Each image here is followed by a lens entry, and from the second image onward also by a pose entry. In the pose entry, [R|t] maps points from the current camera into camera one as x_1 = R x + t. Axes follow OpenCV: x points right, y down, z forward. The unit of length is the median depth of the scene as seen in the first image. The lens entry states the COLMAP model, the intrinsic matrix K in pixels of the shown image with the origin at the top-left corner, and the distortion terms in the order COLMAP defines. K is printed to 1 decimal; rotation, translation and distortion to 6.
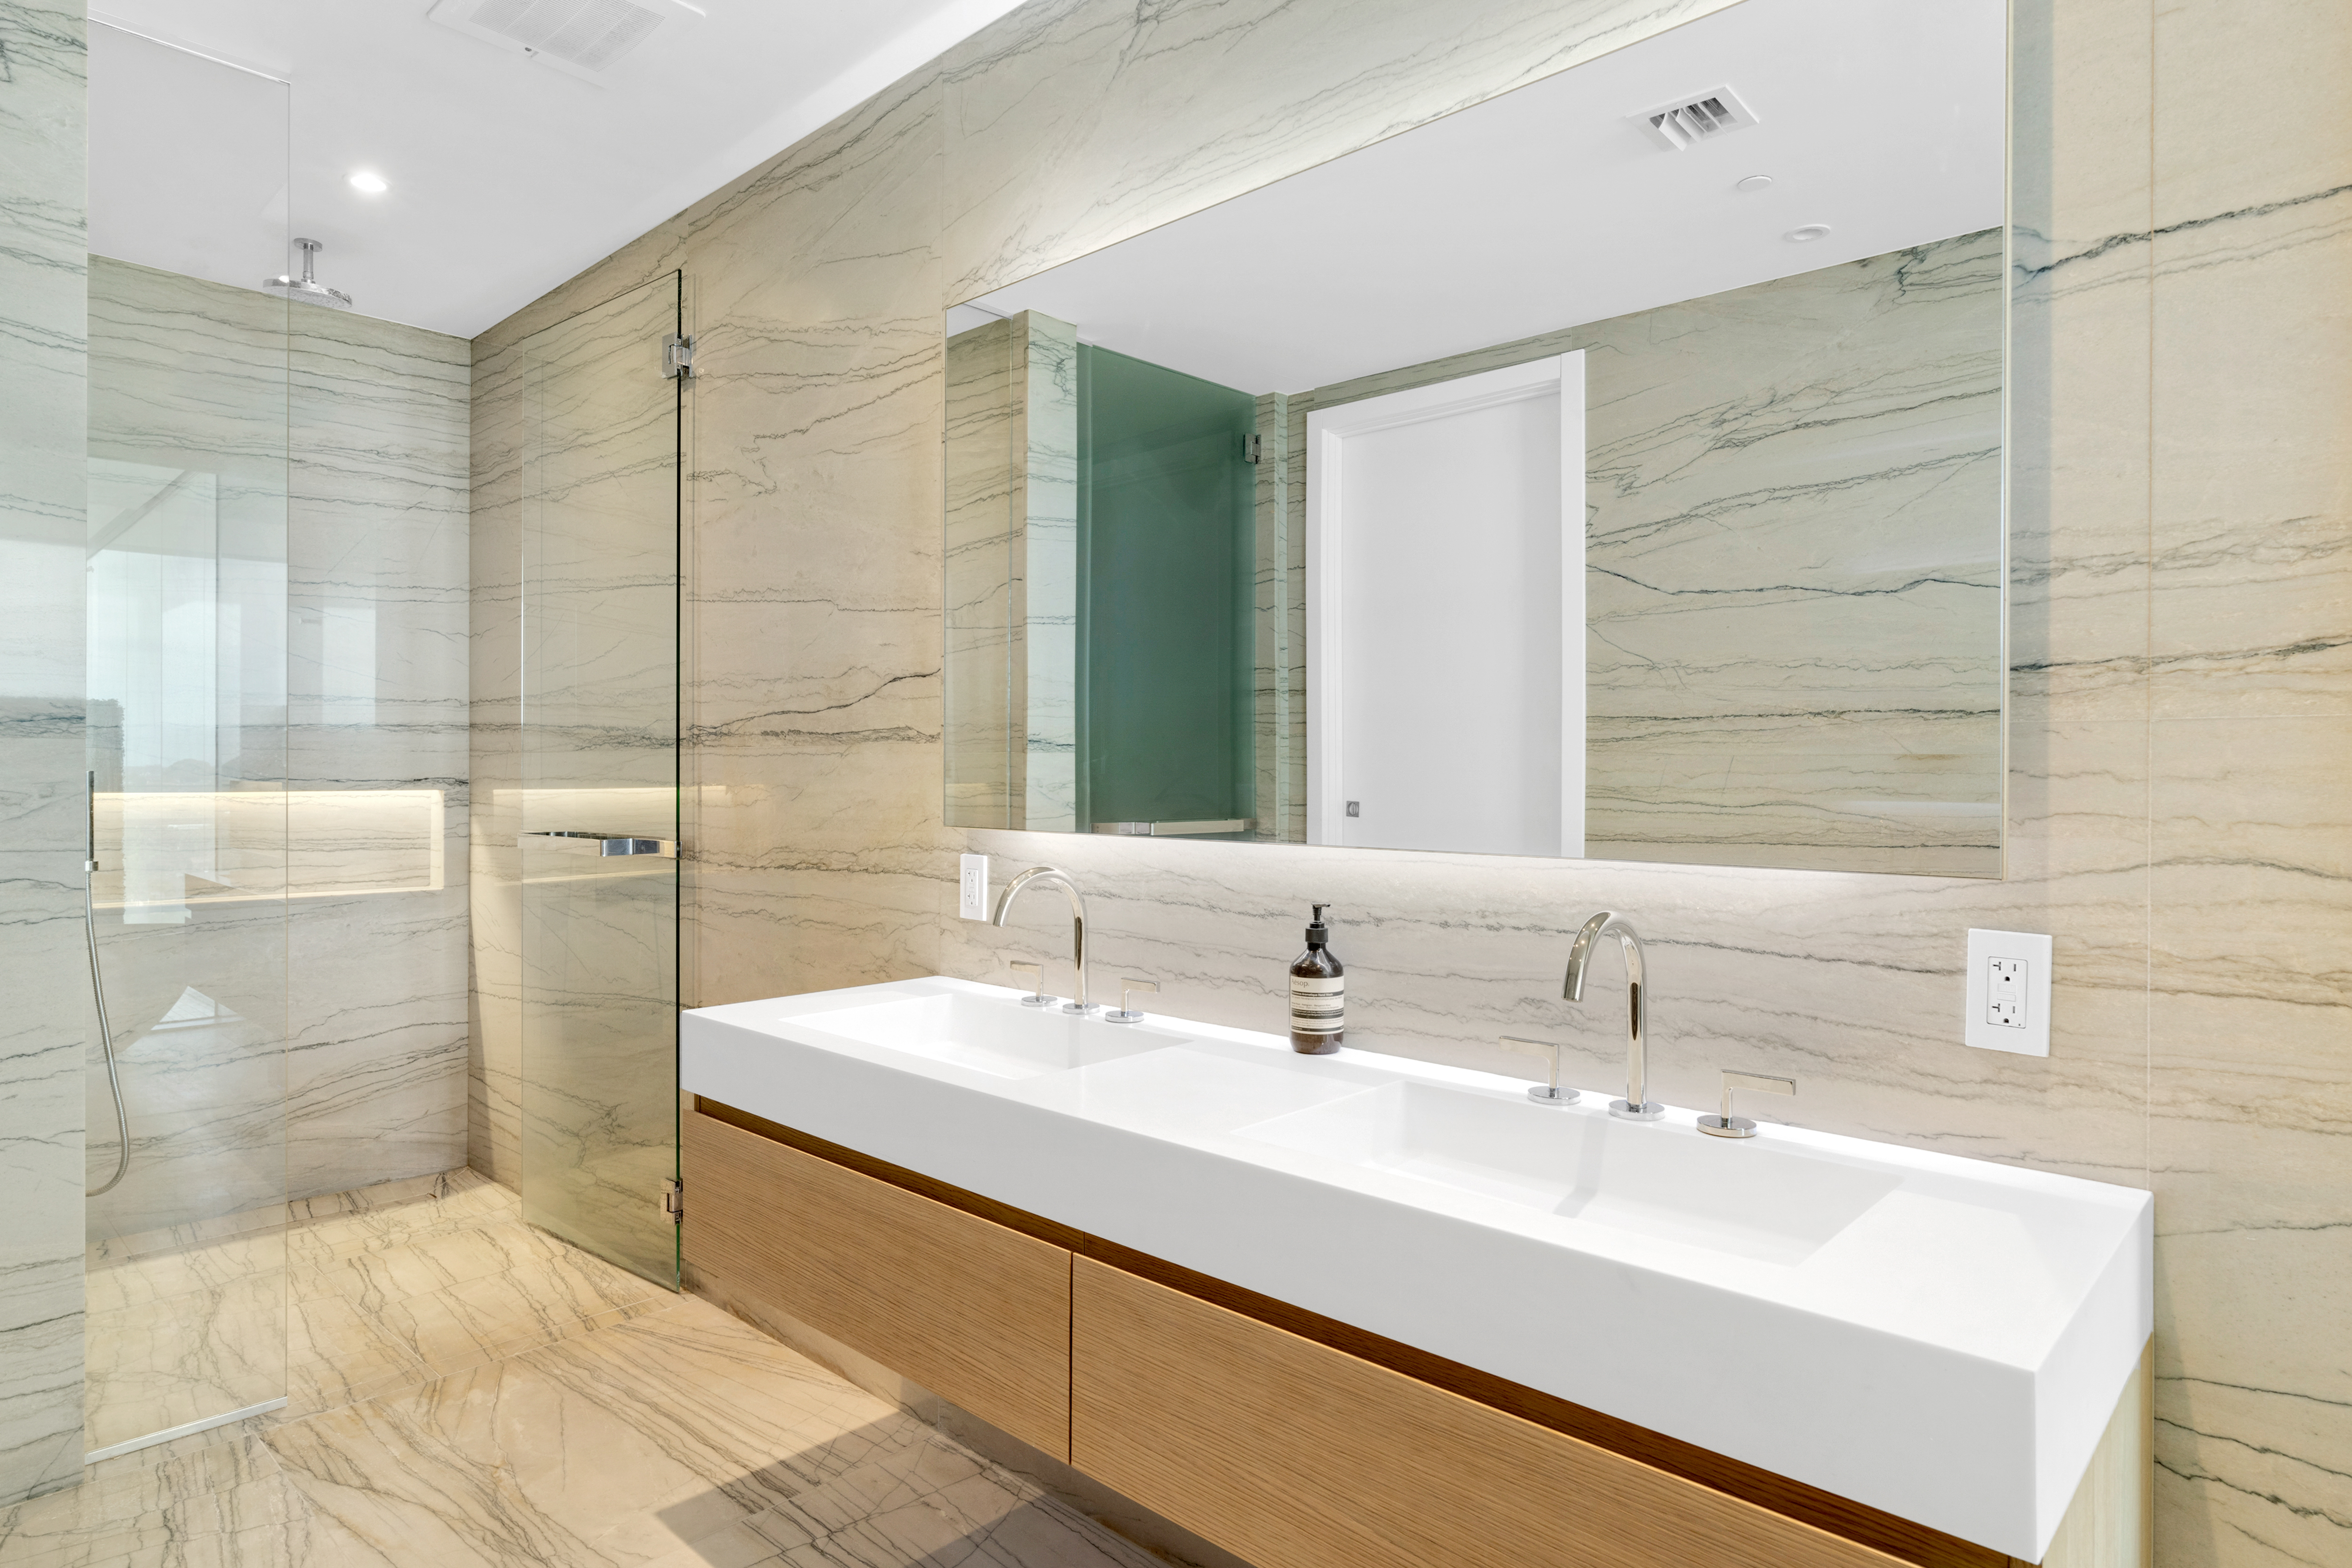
lens RADIAL K [[1340.0, 0, 1173.5], [0, 1340.0, 782.1], [0, 0, 1]] dist [0.007361, 0.000815]
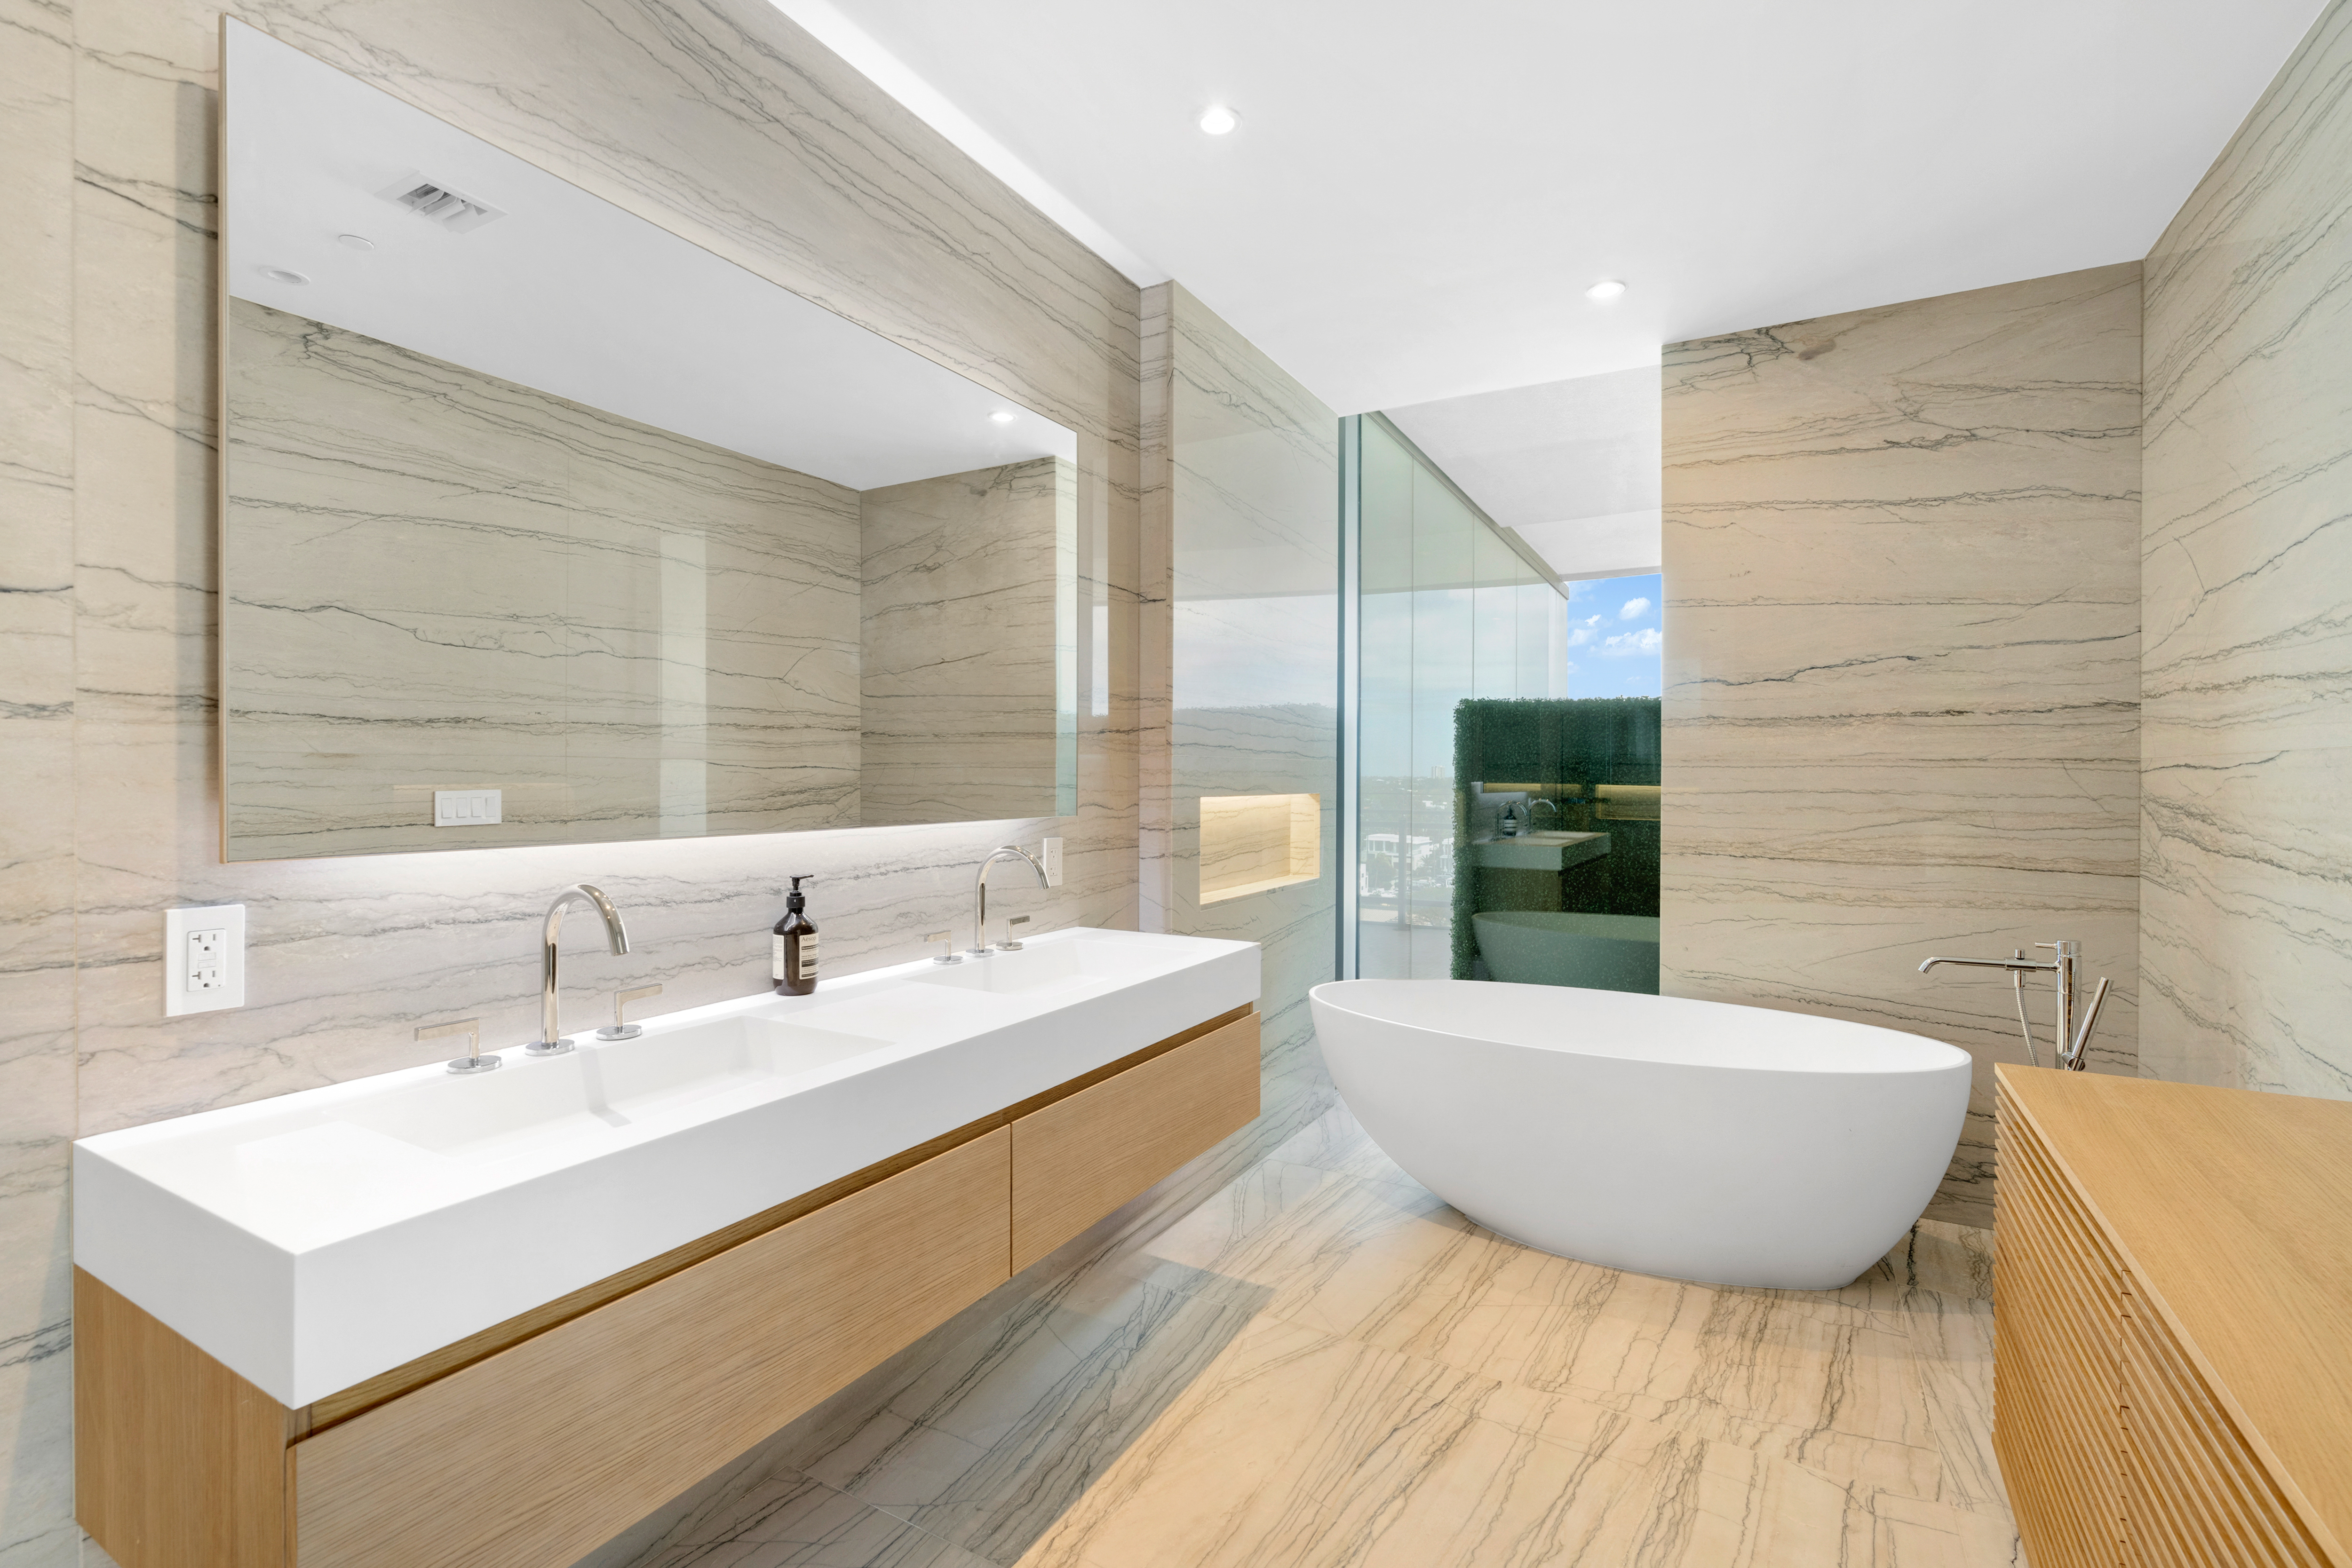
lens RADIAL K [[1056.0, 0, 1172.1], [0, 1056.0, 775.6], [0, 0, 1]] dist [-0.001407, -0.000031]
pose [[-0.235870, -0.007243, 0.971758, -0.721882], [0.001625, 0.999968, 0.007848, -0.009395], [-0.971783, 0.003431, -0.235851, 0.677129]]
